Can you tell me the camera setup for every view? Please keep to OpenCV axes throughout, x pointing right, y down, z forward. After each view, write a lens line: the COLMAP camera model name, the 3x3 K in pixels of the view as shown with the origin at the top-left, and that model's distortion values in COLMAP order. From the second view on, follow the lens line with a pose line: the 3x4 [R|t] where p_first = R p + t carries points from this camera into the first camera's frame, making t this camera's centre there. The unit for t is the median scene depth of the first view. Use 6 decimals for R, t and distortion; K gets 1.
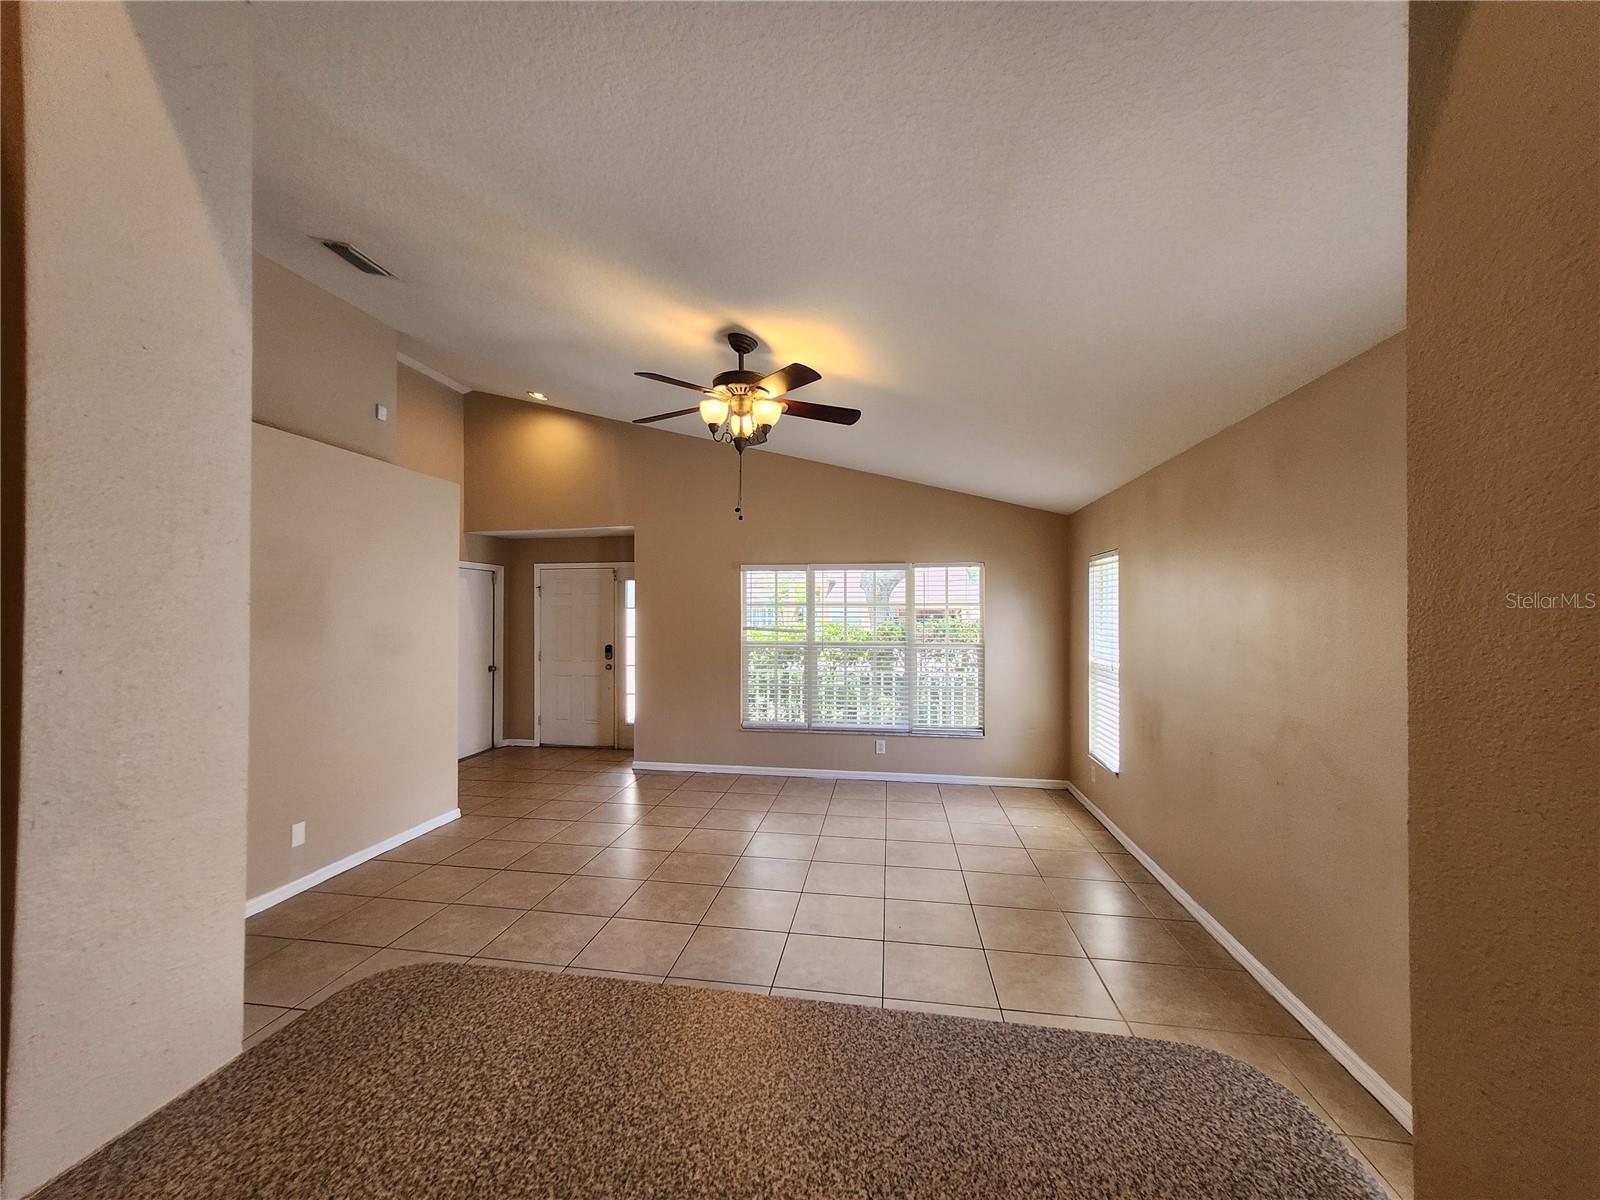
lens RADIAL K [[634.3, 0, 790.6], [0, 634.3, 609.2], [0, 0, 1]] dist [-0.002775, 0.002072]
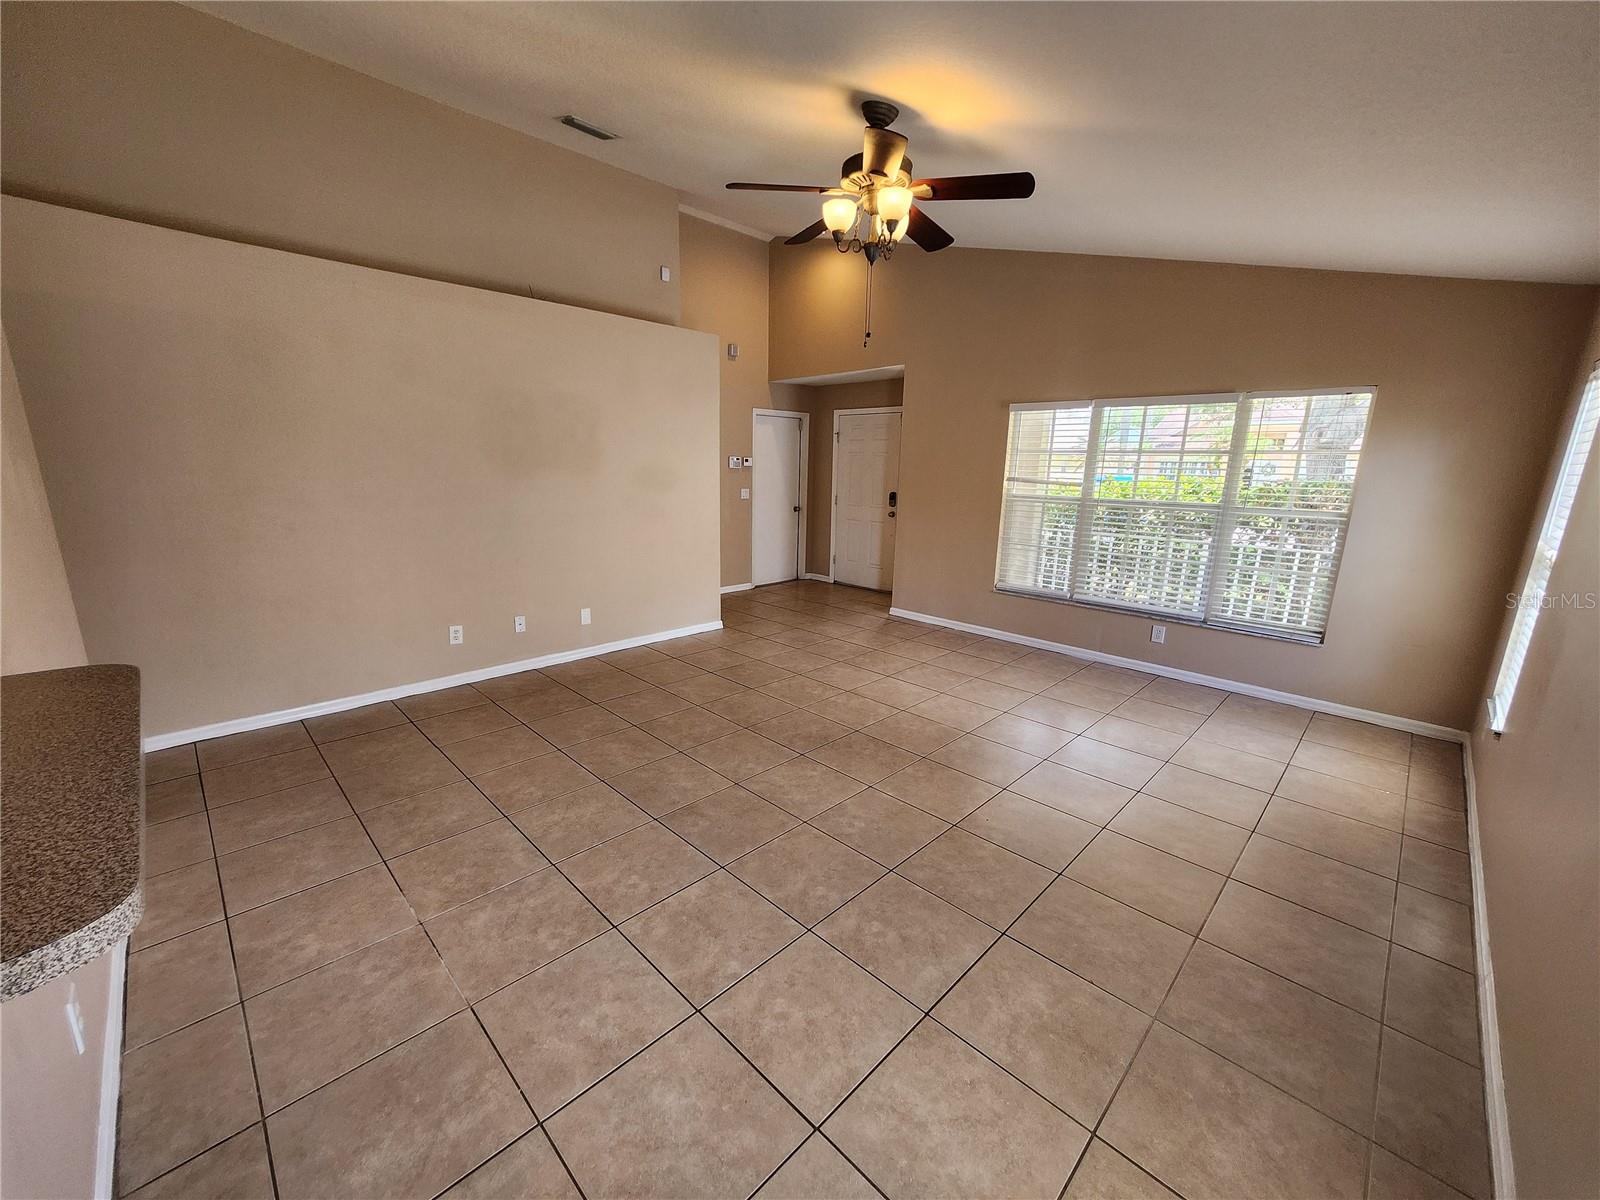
lens RADIAL K [[634.3, 0, 799.8], [0, 634.3, 605.7], [0, 0, 1]] dist [-0.002775, 0.002072]
pose [[0.812104, 0.144988, -0.565213, 0.219438], [-0.015492, 0.973654, 0.227502, 0.006251], [0.583307, -0.175999, 0.792955, 0.103216]]
